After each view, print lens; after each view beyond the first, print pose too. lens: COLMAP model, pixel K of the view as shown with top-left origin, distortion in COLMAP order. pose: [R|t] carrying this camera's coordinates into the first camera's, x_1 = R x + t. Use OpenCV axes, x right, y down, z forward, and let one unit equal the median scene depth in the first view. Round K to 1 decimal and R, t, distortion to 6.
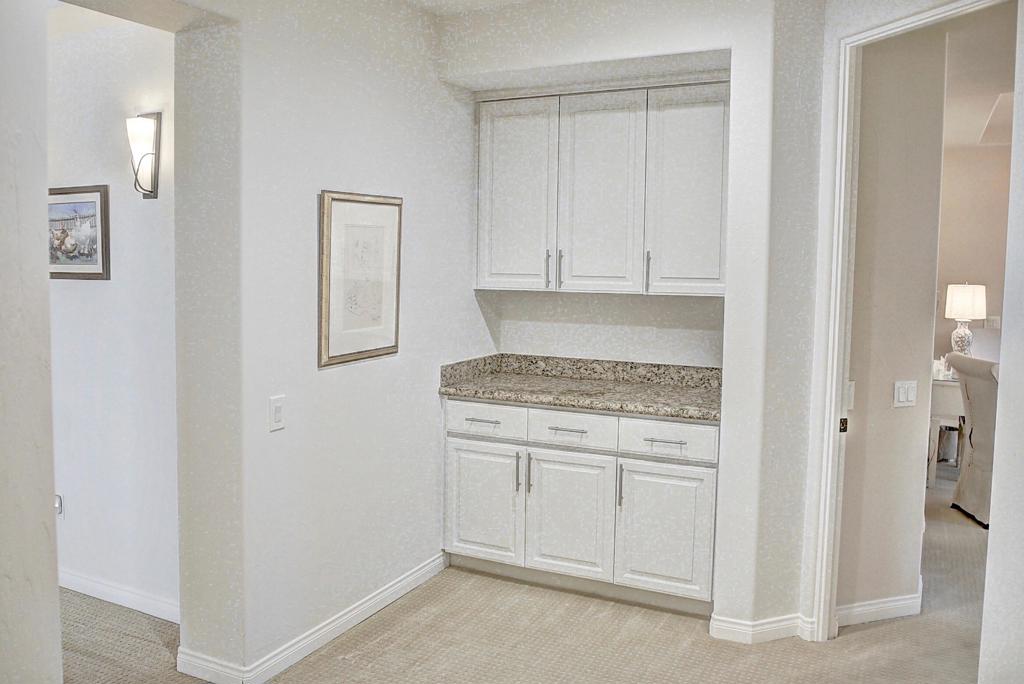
lens RADIAL K [[814.9, 0, 510.6], [0, 814.9, 334.7], [0, 0, 1]] dist [-0.069071, 0.037868]
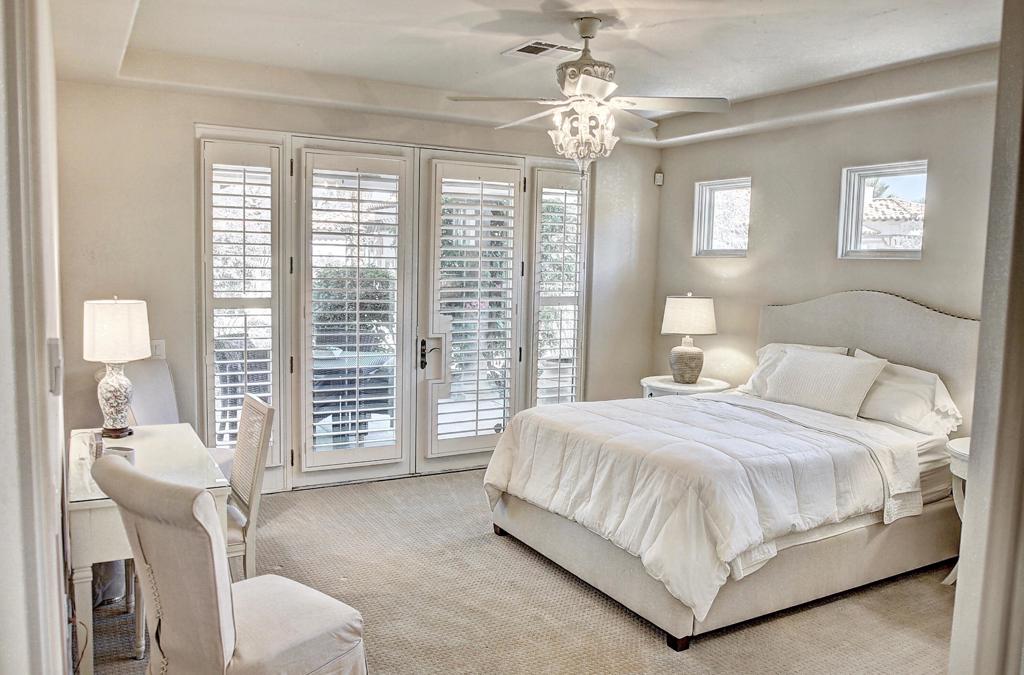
lens RADIAL K [[772.0, 0, 510.9], [0, 772.0, 342.8], [0, 0, 1]] dist [-0.066570, 0.032800]
pose [[0.543529, -0.075823, 0.835959, 0.256762], [0.056462, 0.996959, 0.053715, -0.045310], [-0.837490, 0.018004, 0.546157, 0.448637]]
